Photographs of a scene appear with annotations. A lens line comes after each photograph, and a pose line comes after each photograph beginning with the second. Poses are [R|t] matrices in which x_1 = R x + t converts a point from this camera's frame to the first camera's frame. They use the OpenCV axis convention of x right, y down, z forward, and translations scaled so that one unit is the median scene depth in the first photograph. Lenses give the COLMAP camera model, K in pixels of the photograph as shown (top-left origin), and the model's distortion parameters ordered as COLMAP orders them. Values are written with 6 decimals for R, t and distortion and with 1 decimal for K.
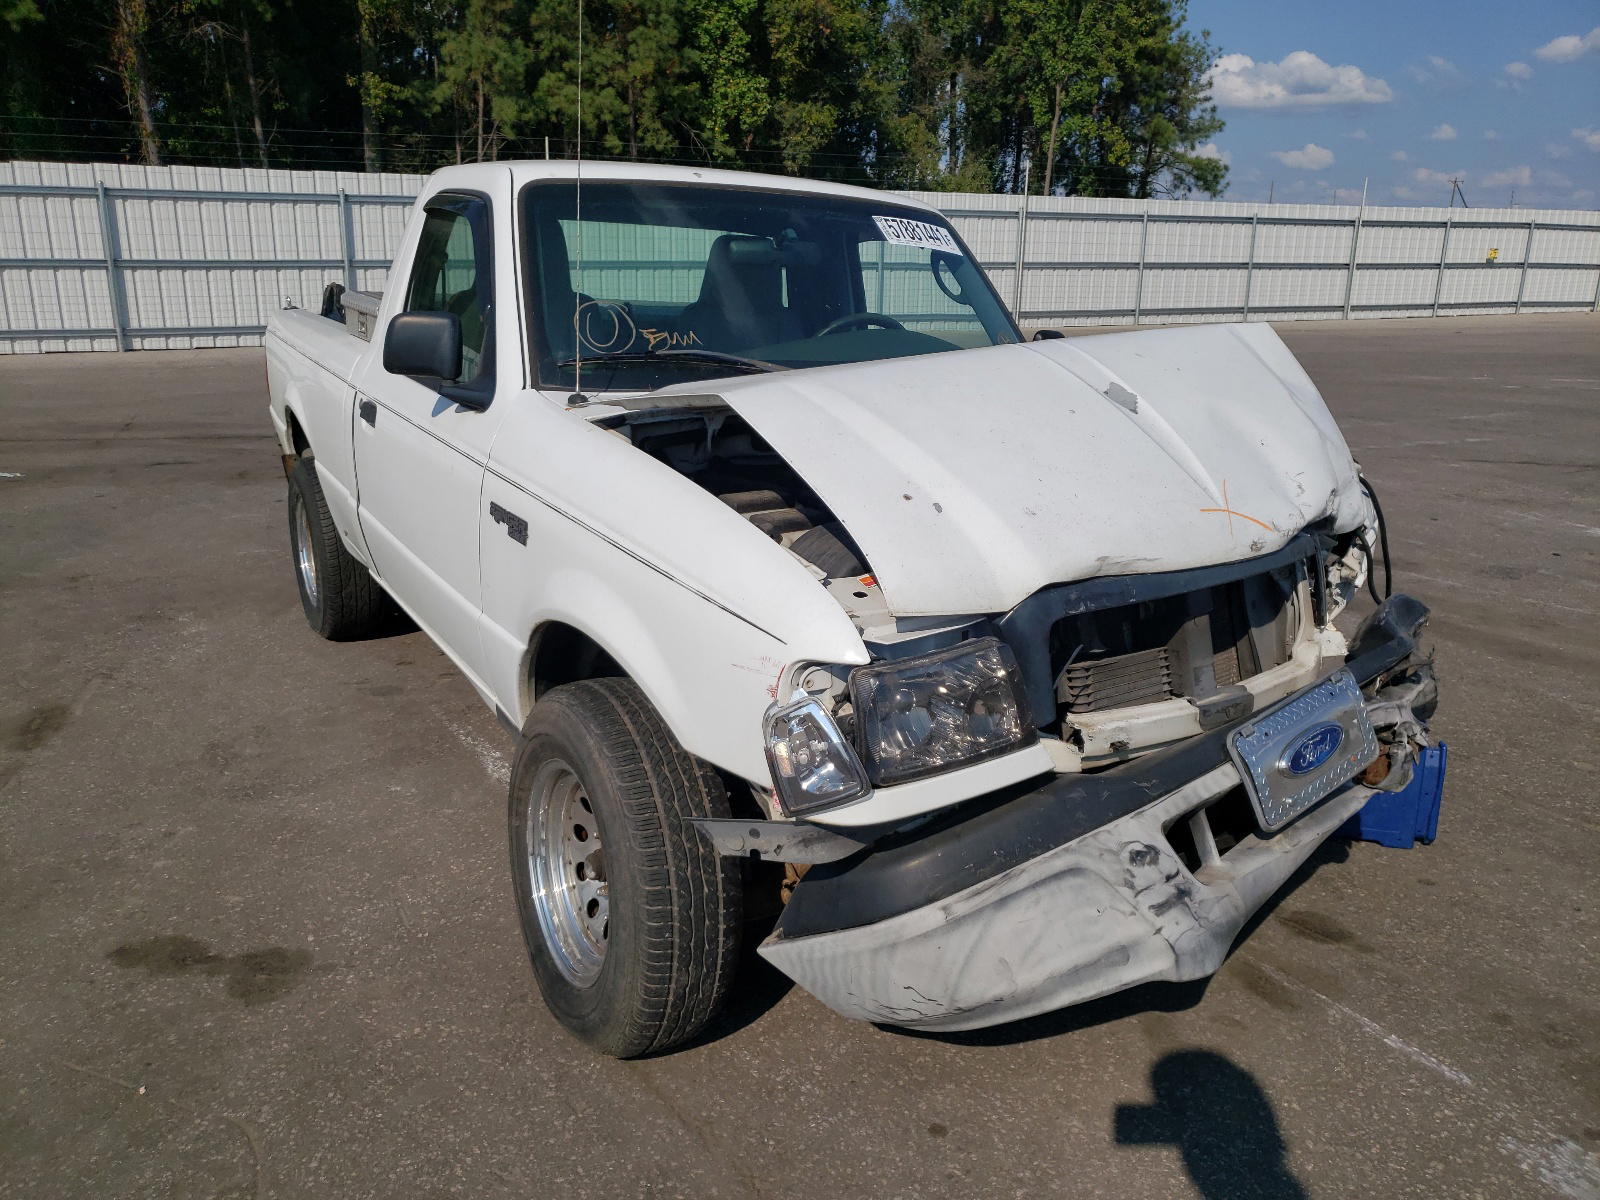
lens RADIAL K [[1224.3, 0, 799.9], [0, 1224.3, 586.4], [0, 0, 1]] dist [0.022064, 0.009138]
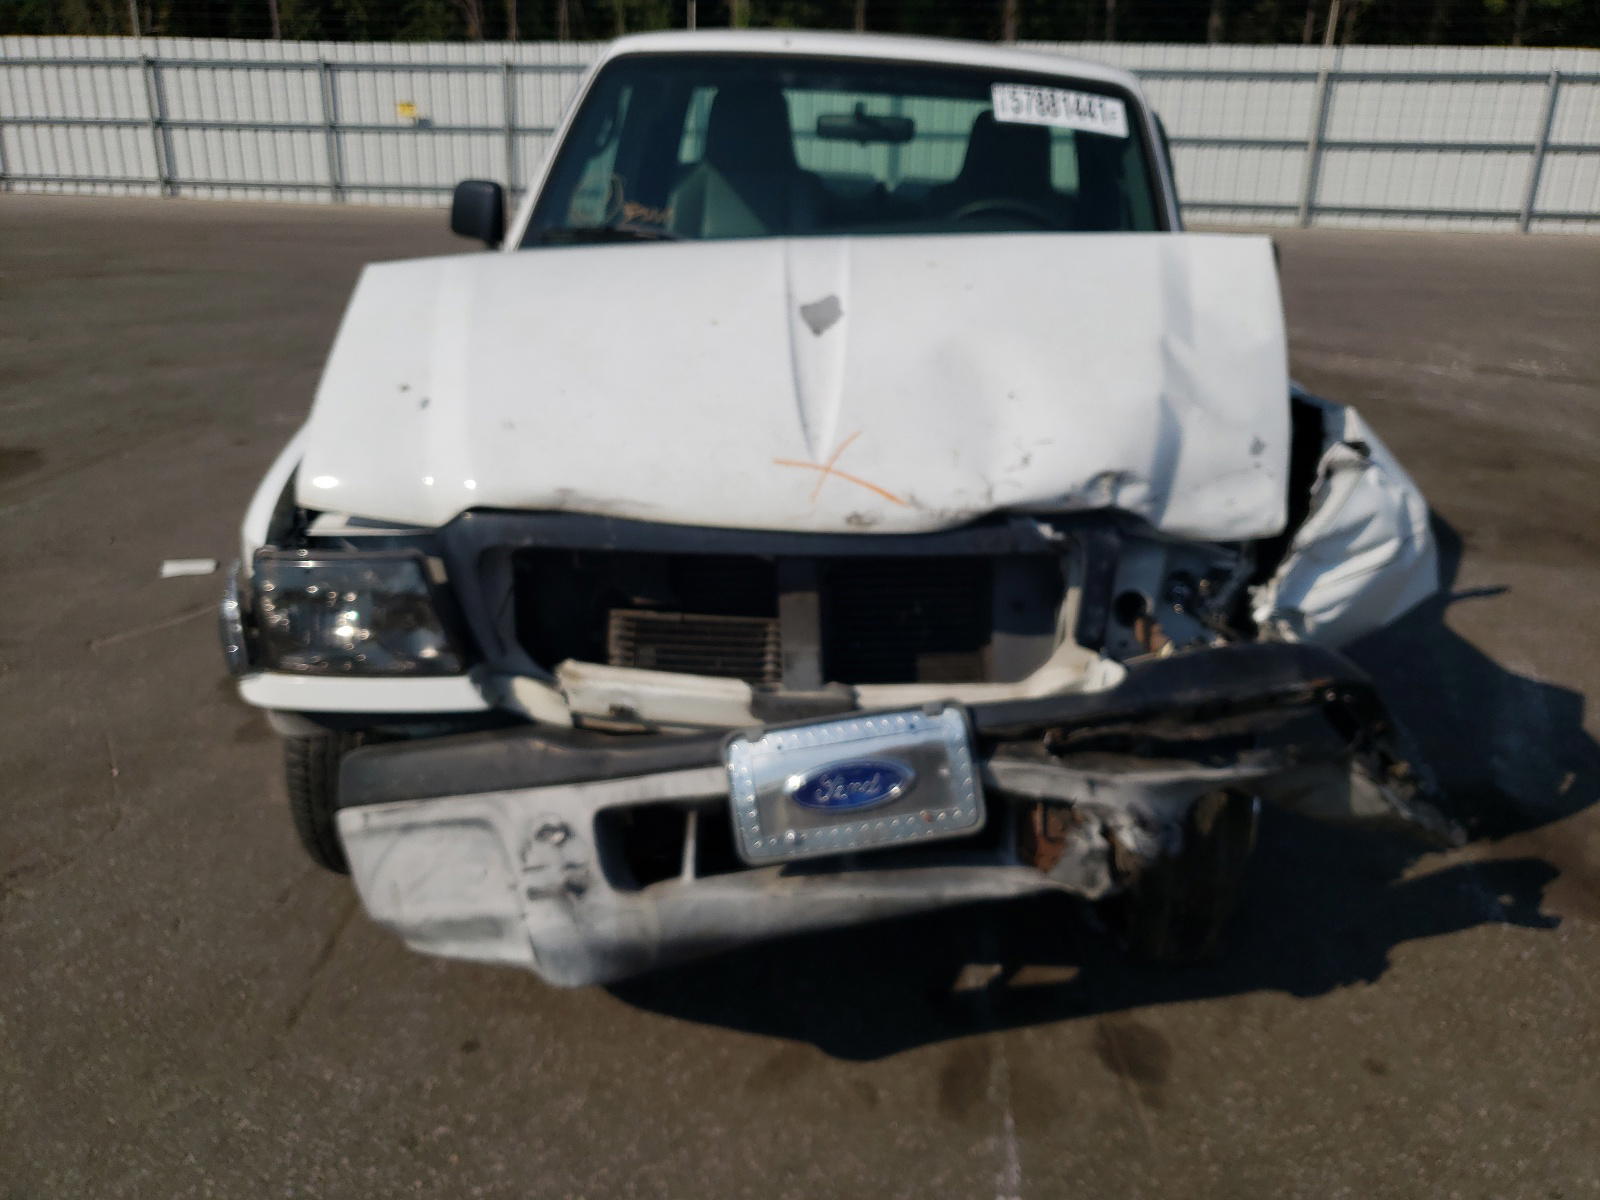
lens RADIAL K [[1240.9, 0, 800.0], [0, 1240.9, 600.0], [0, 0, 1]] dist [0.027024, -0.009361]
pose [[0.806813, 0.217145, -0.549455, 0.737602], [-0.163776, 0.975763, 0.145135, -0.083397], [0.567653, -0.027110, 0.822821, 0.321722]]
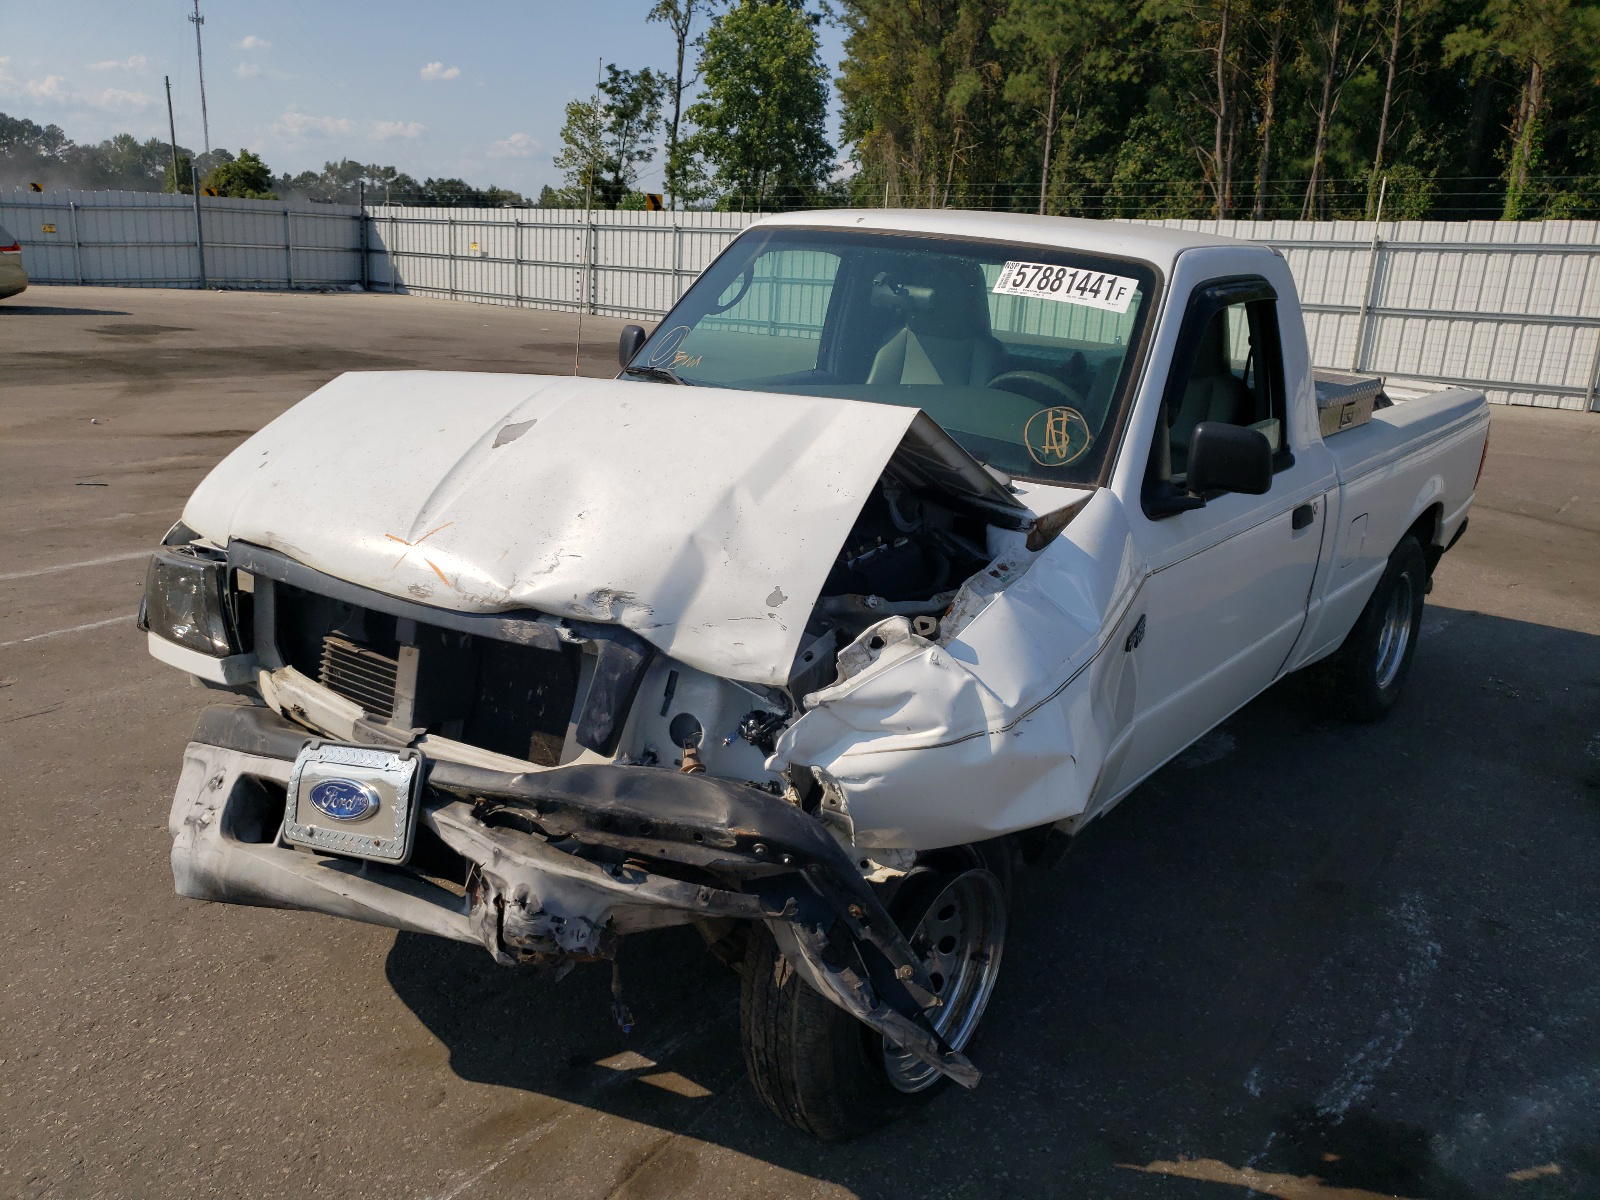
lens RADIAL K [[1202.7, 0, 762.0], [0, 1202.7, 588.7], [0, 0, 1]] dist [0.011743, -0.000437]
pose [[0.340972, 0.250546, -0.906071, 1.232724], [-0.283778, 0.946299, 0.154879, -0.238226], [0.896219, 0.204314, 0.393761, 0.828590]]
